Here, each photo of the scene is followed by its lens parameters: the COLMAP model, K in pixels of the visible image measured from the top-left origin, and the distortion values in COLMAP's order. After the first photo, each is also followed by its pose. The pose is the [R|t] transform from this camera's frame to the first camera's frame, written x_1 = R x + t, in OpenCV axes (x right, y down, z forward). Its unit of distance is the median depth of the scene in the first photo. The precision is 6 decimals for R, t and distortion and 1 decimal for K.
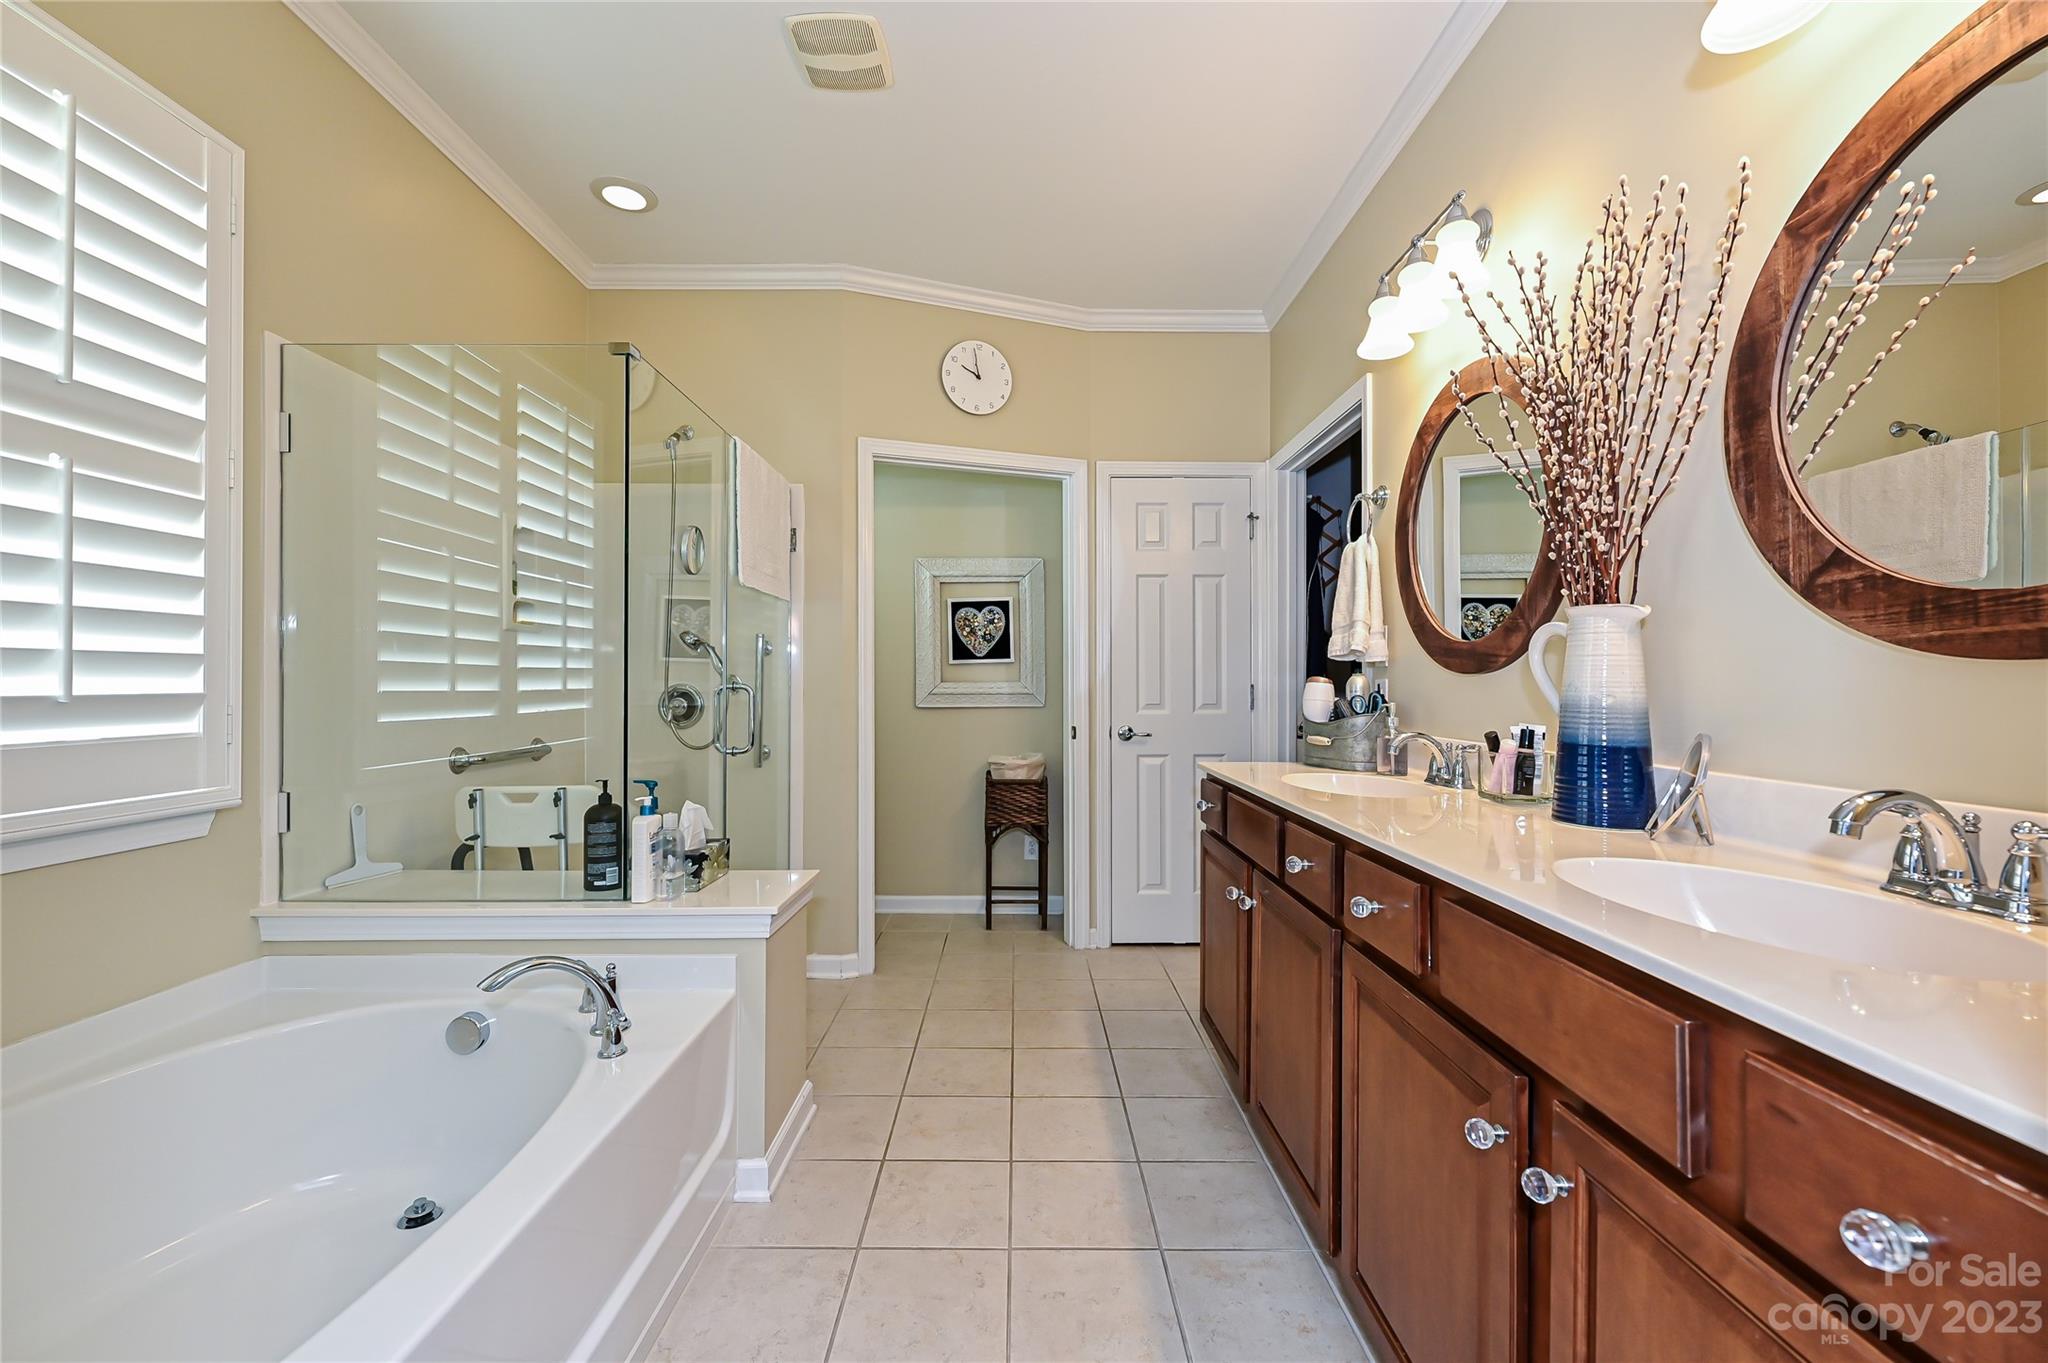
lens RADIAL K [[821.4, 0, 1004.1], [0, 821.4, 682.6], [0, 0, 1]] dist [-0.000997, -0.000075]
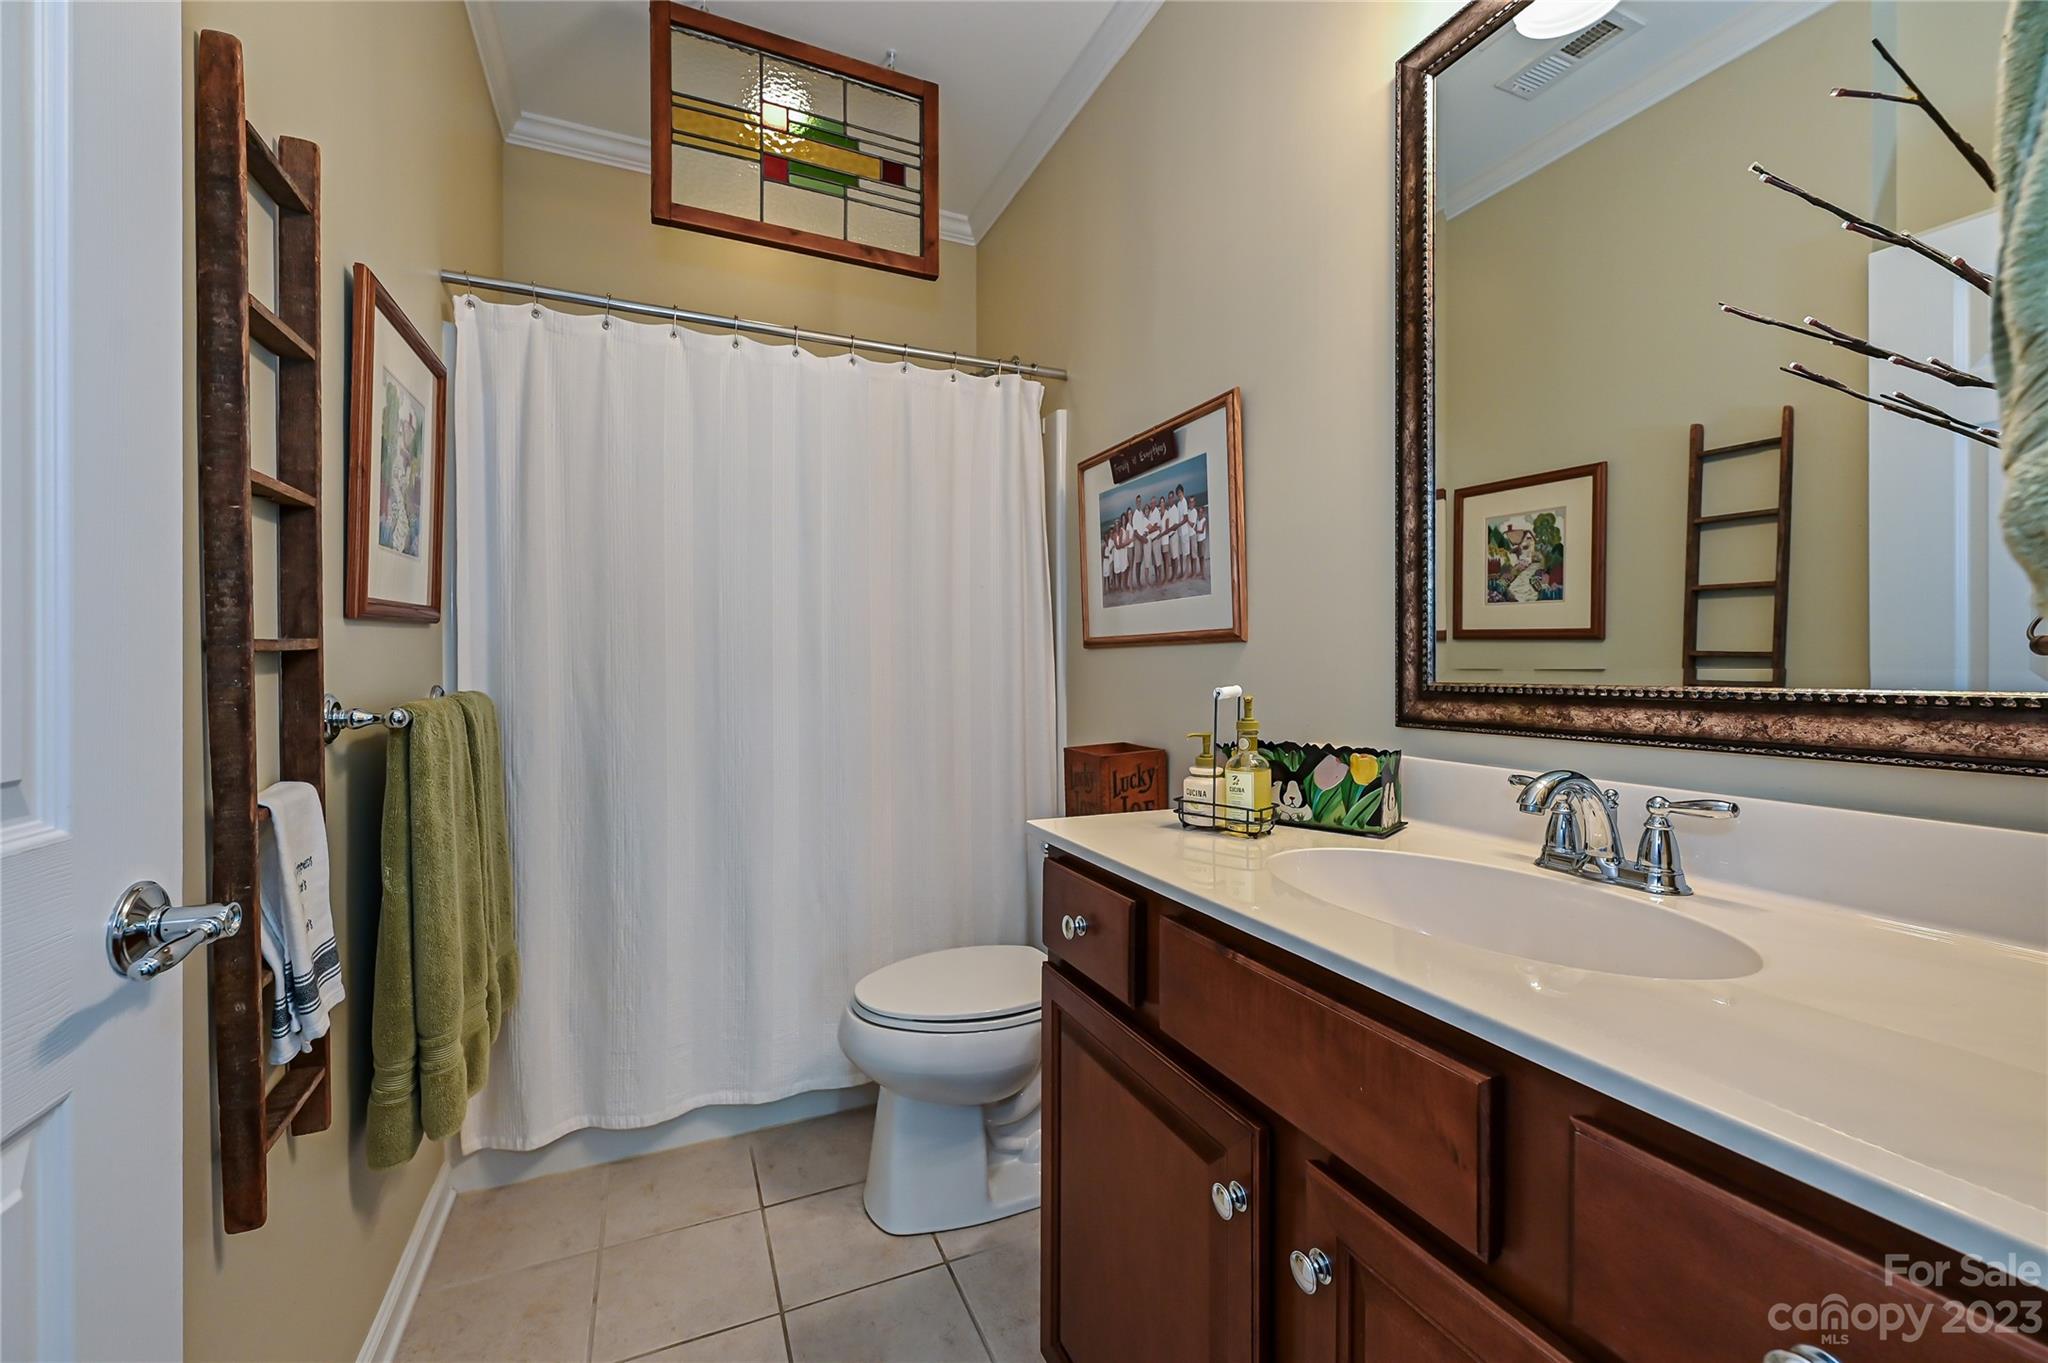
lens RADIAL K [[821.4, 0, 1020.8], [0, 821.4, 676.3], [0, 0, 1]] dist [-0.000997, -0.000075]
pose [[0.910354, -0.003494, 0.413816, 0.023905], [-0.003891, 0.999848, 0.017001, 0.000144], [-0.413813, -0.017087, 0.910202, 0.139465]]
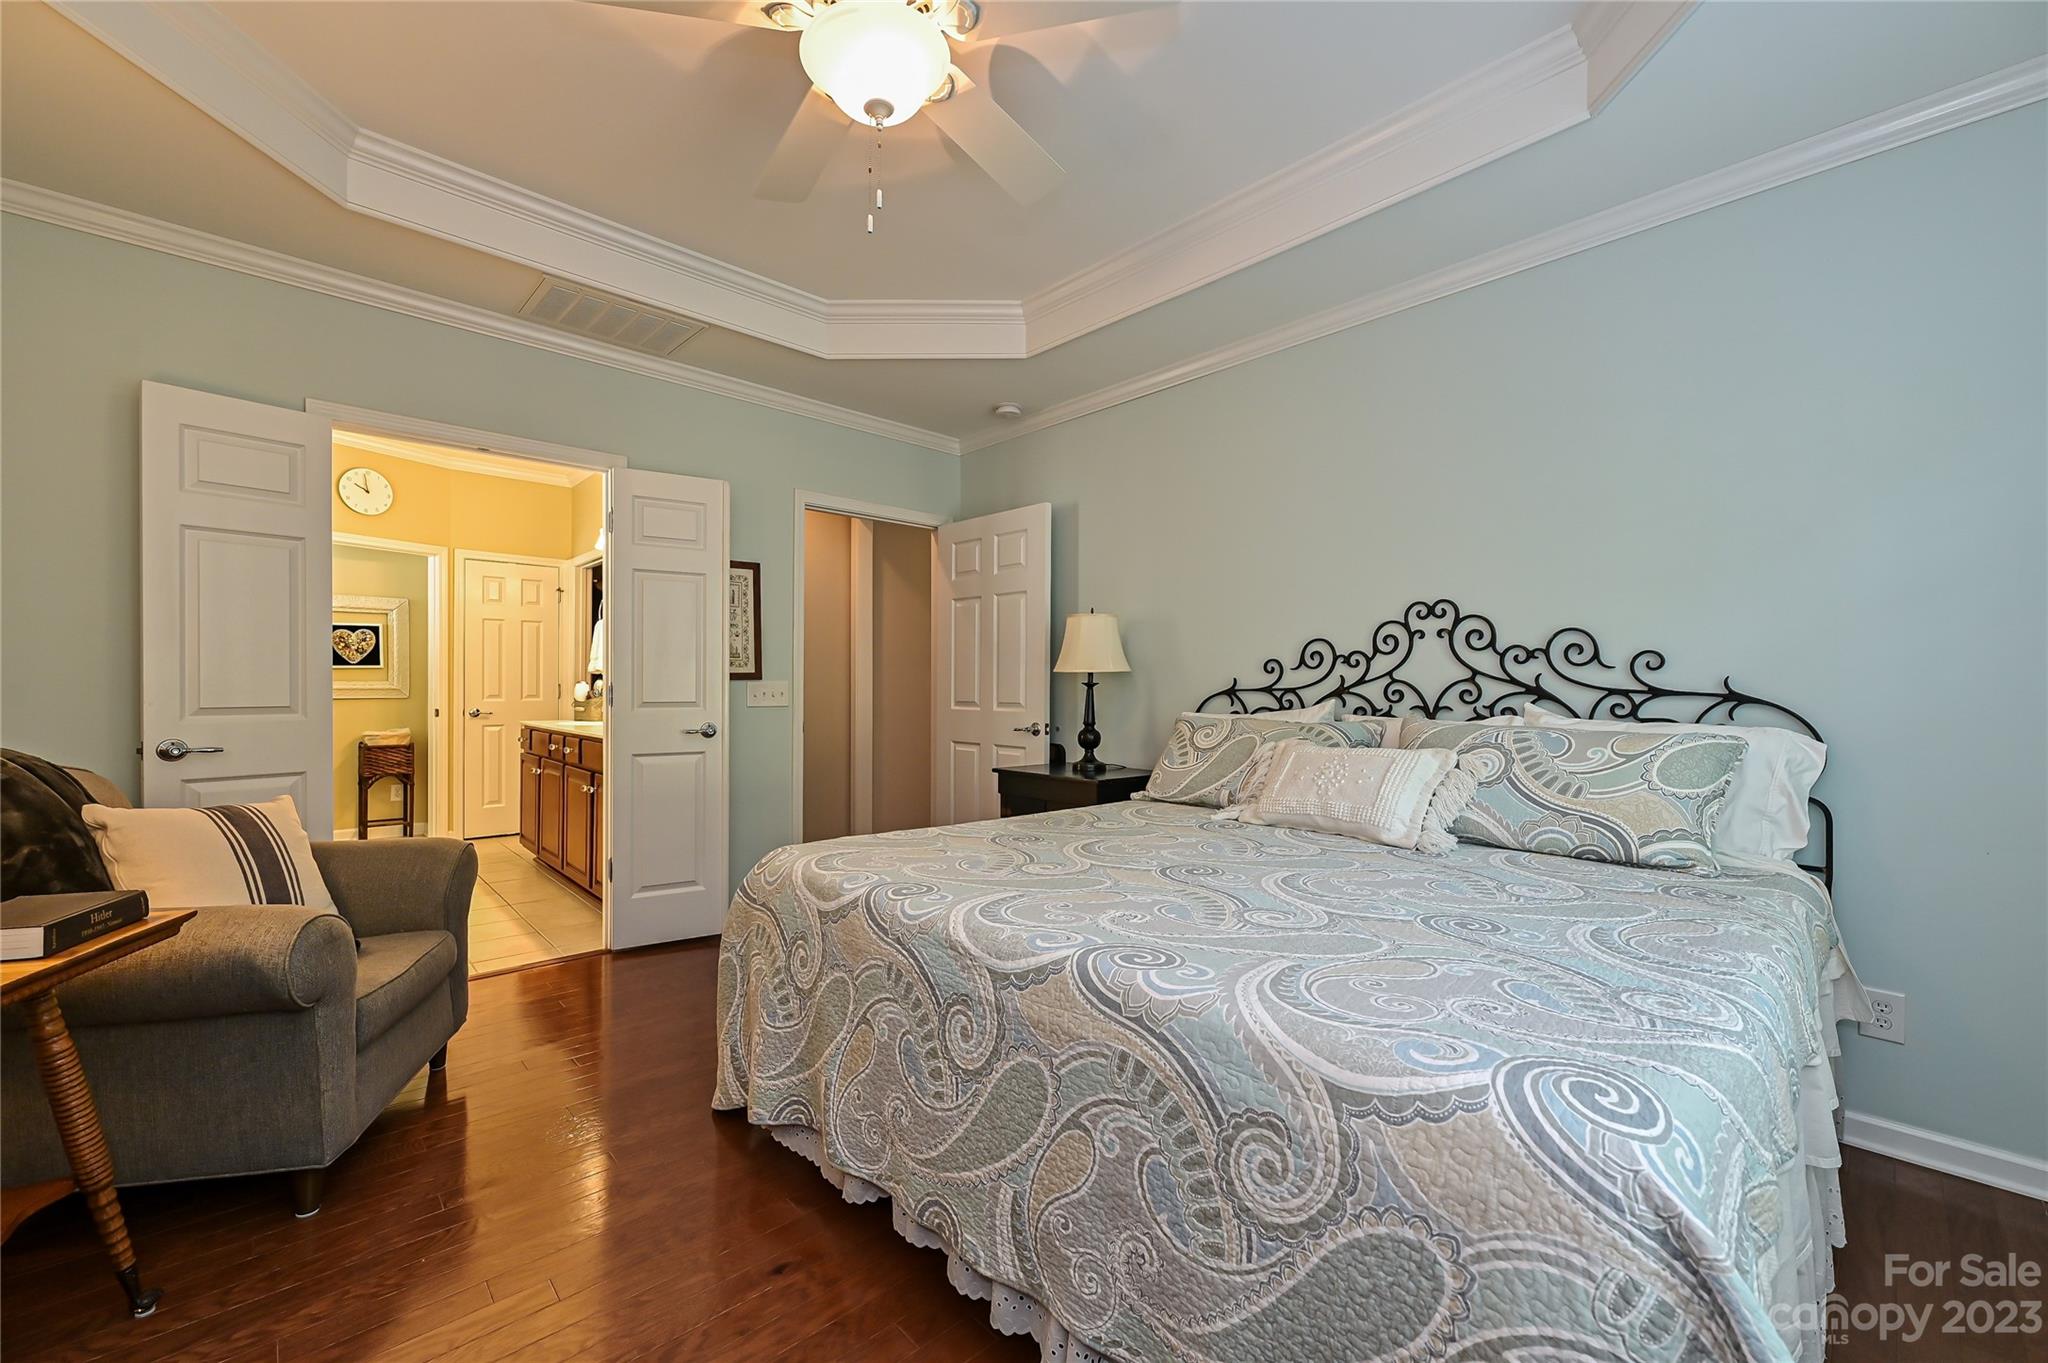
lens RADIAL K [[821.4, 0, 1028.7], [0, 821.4, 684.8], [0, 0, 1]] dist [-0.000997, -0.000075]
pose [[0.724669, 0.004827, 0.689080, -0.294838], [-0.007270, 0.999973, 0.000640, -0.007160], [-0.689059, -0.005473, 0.724685, -1.563170]]
